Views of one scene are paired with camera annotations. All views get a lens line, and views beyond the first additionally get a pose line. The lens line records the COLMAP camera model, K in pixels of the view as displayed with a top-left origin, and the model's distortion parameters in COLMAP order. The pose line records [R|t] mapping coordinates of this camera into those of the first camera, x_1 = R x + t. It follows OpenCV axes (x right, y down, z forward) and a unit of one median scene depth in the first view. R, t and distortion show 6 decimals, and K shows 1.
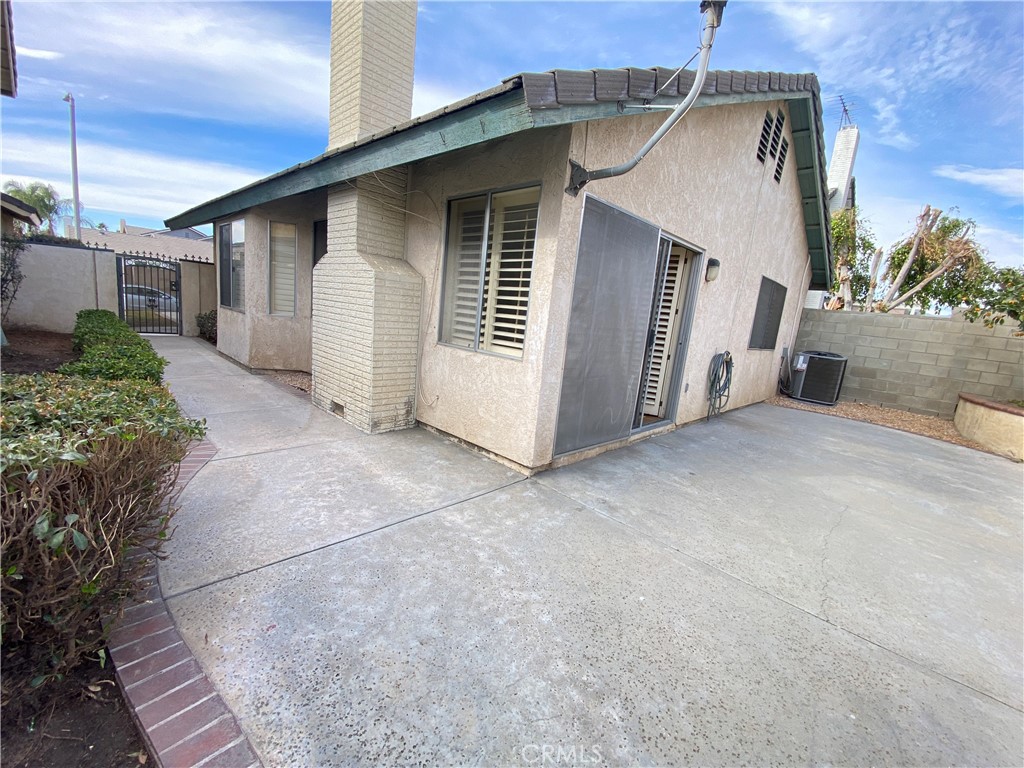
lens RADIAL K [[413.1, 0, 511.4], [0, 413.1, 386.0], [0, 0, 1]] dist [0.033286, -0.027264]
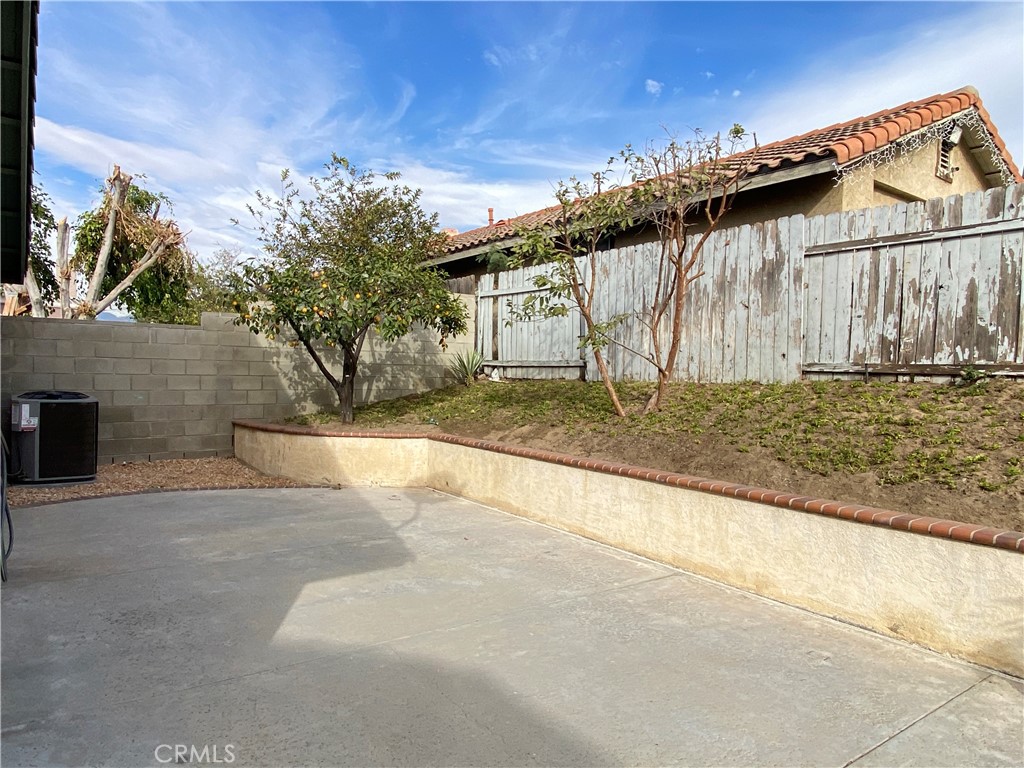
lens RADIAL K [[661.4, 0, 512.0], [0, 661.4, 384.0], [0, 0, 1]] dist [-0.001283, -0.004491]
pose [[0.154545, -0.122790, 0.980326, -0.049188], [0.175928, 0.979809, 0.094991, -0.073669], [-0.972196, 0.157786, 0.173026, 0.249694]]
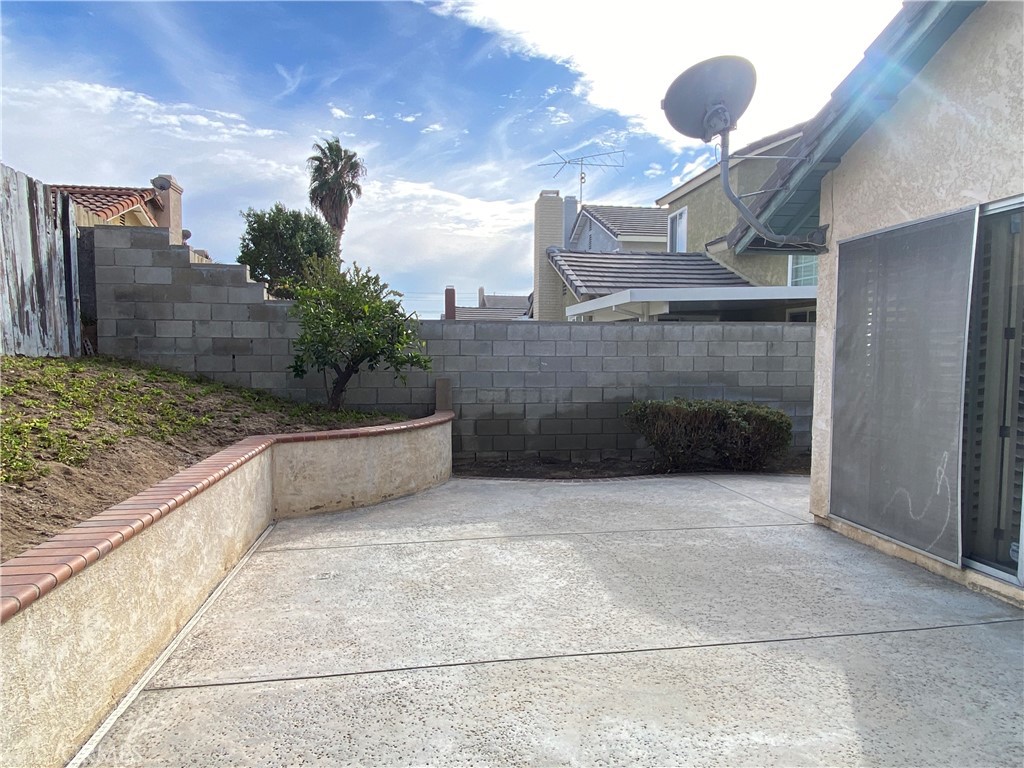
lens RADIAL K [[661.4, 0, 512.0], [0, 661.4, 384.0], [0, 0, 1]] dist [-0.001283, -0.004491]
pose [[-0.599097, -0.067193, -0.797852, 0.749283], [-0.208346, 0.975228, 0.074313, -0.031861], [0.773094, 0.210750, -0.598256, 0.555149]]
